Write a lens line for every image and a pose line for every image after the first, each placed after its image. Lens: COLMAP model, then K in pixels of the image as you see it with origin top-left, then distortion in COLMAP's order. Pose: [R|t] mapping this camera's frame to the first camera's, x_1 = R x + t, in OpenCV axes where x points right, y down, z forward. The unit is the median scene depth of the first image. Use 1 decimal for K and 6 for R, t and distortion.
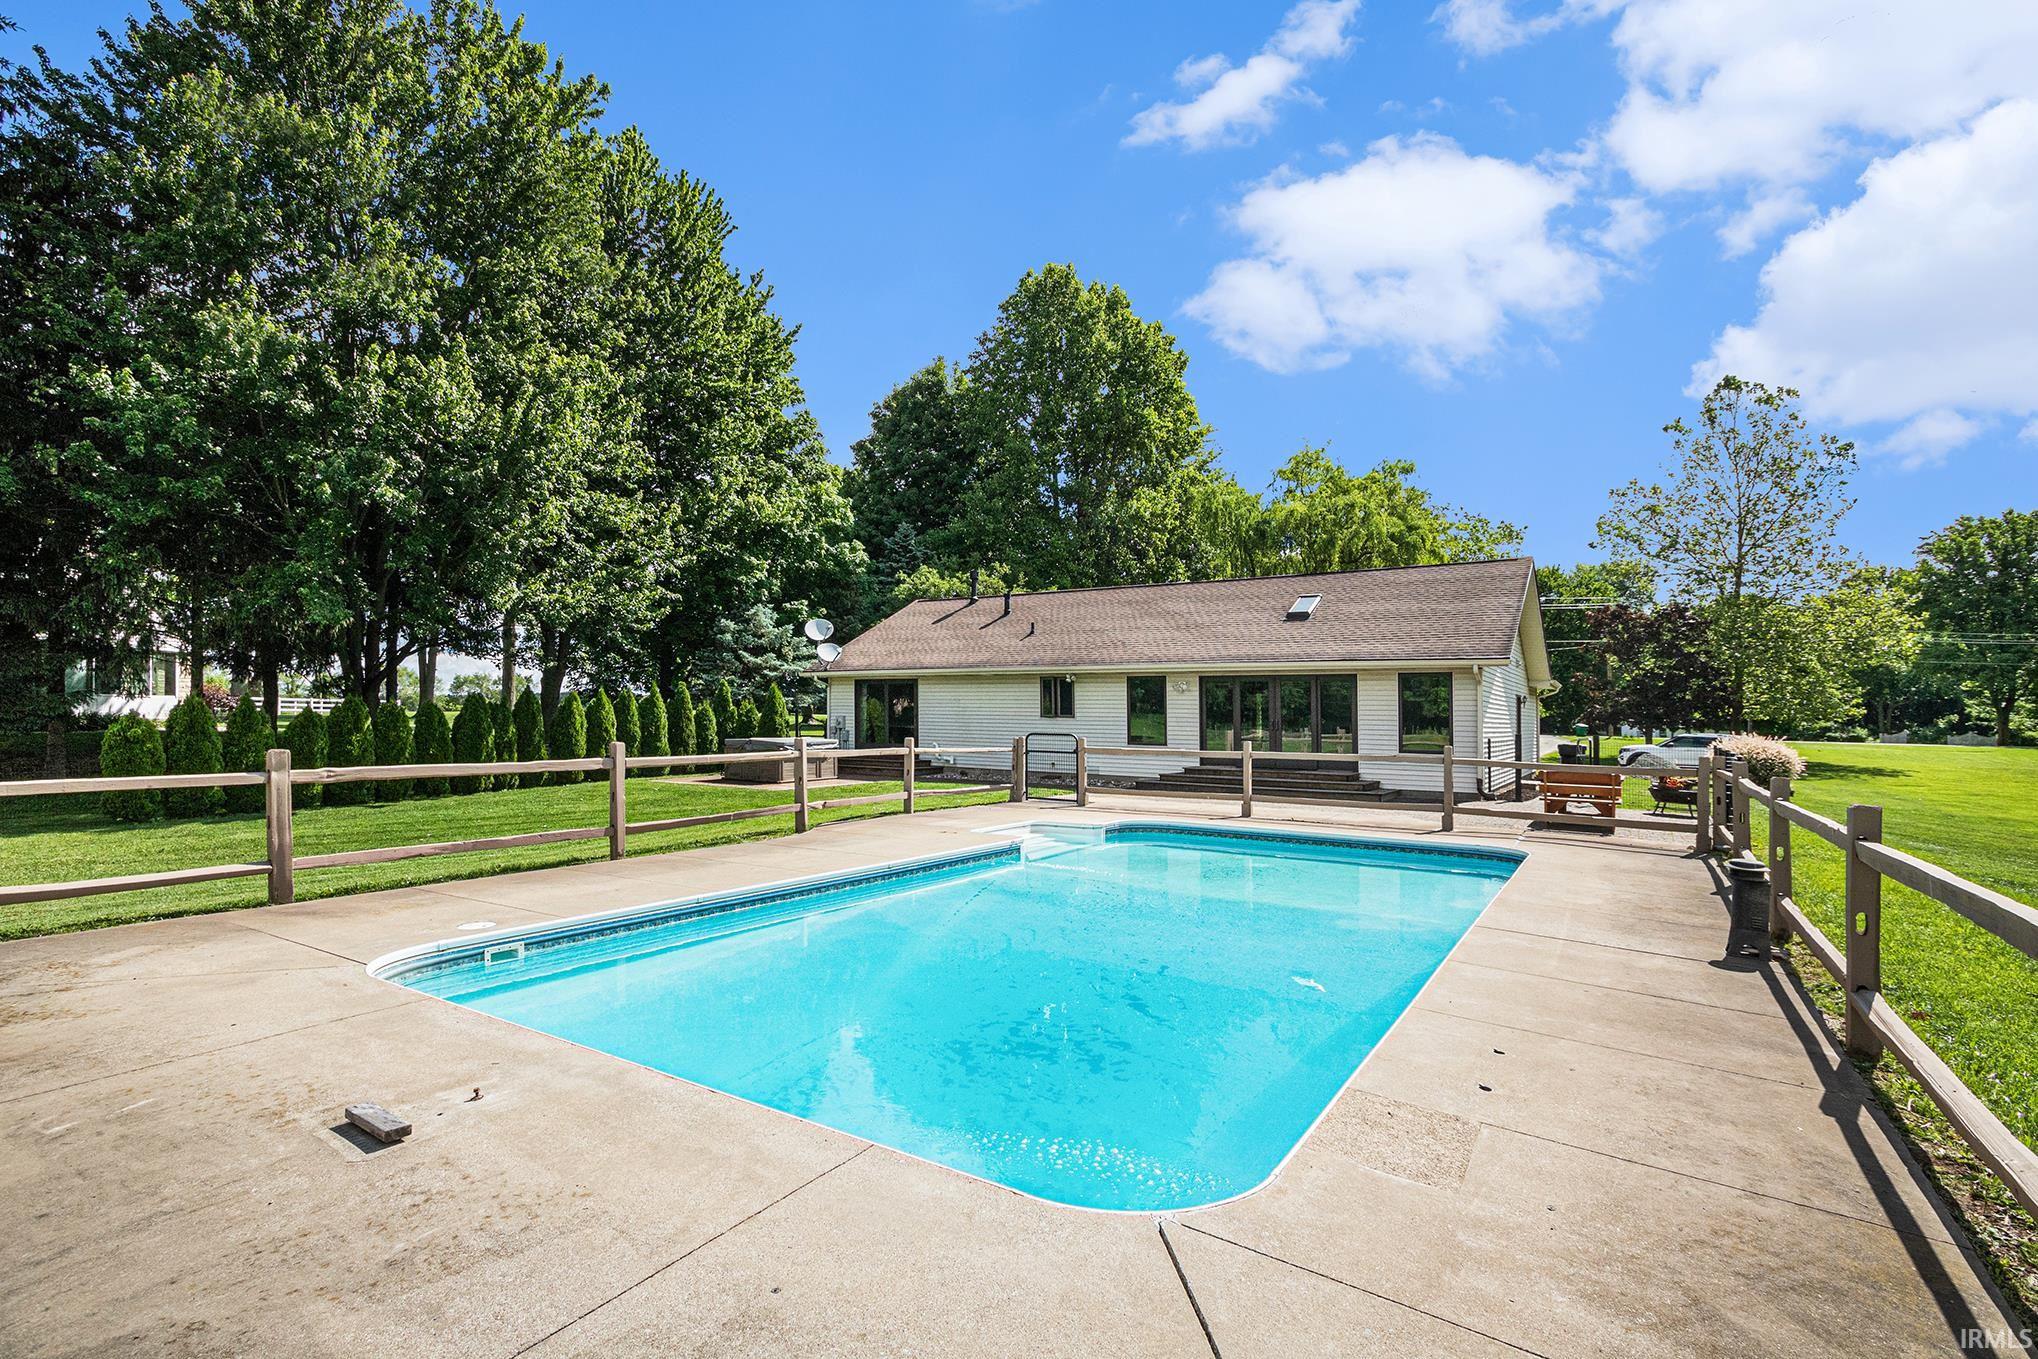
lens RADIAL K [[925.4, 0, 1007.6], [0, 925.4, 686.9], [0, 0, 1]] dist [-0.008458, 0.000084]
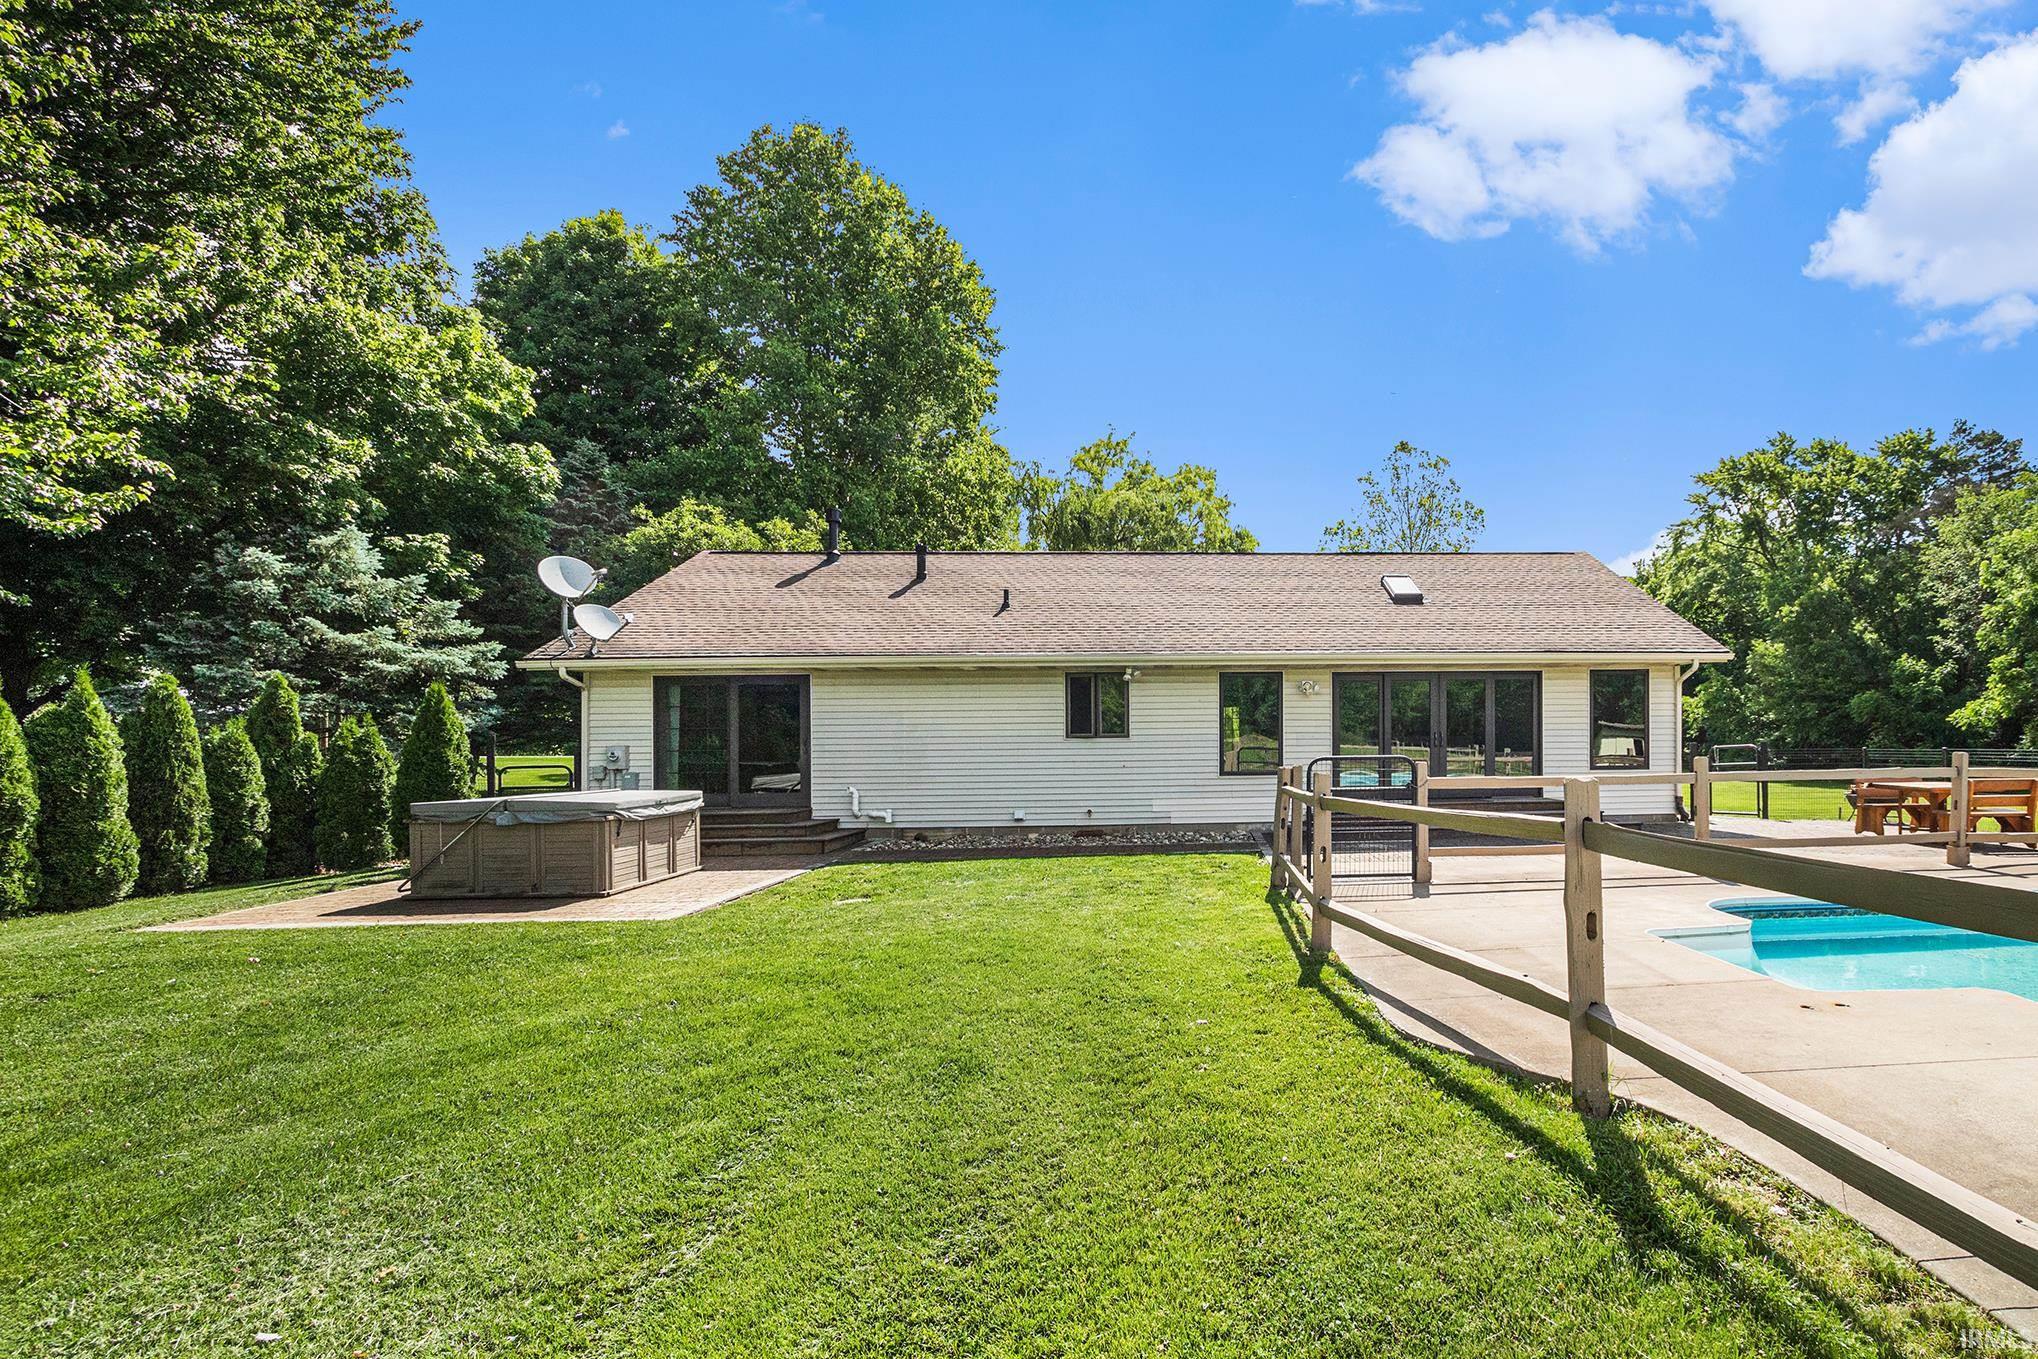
lens RADIAL K [[978.4, 0, 1289.5], [0, 978.4, 703.1], [0, 0, 1]] dist [0.005015, 0.000411]
pose [[0.812309, 0.002067, 0.583224, -0.184728], [0.004255, 0.999946, -0.009470, 0.013361], [-0.583212, 0.010175, 0.812256, 0.310762]]
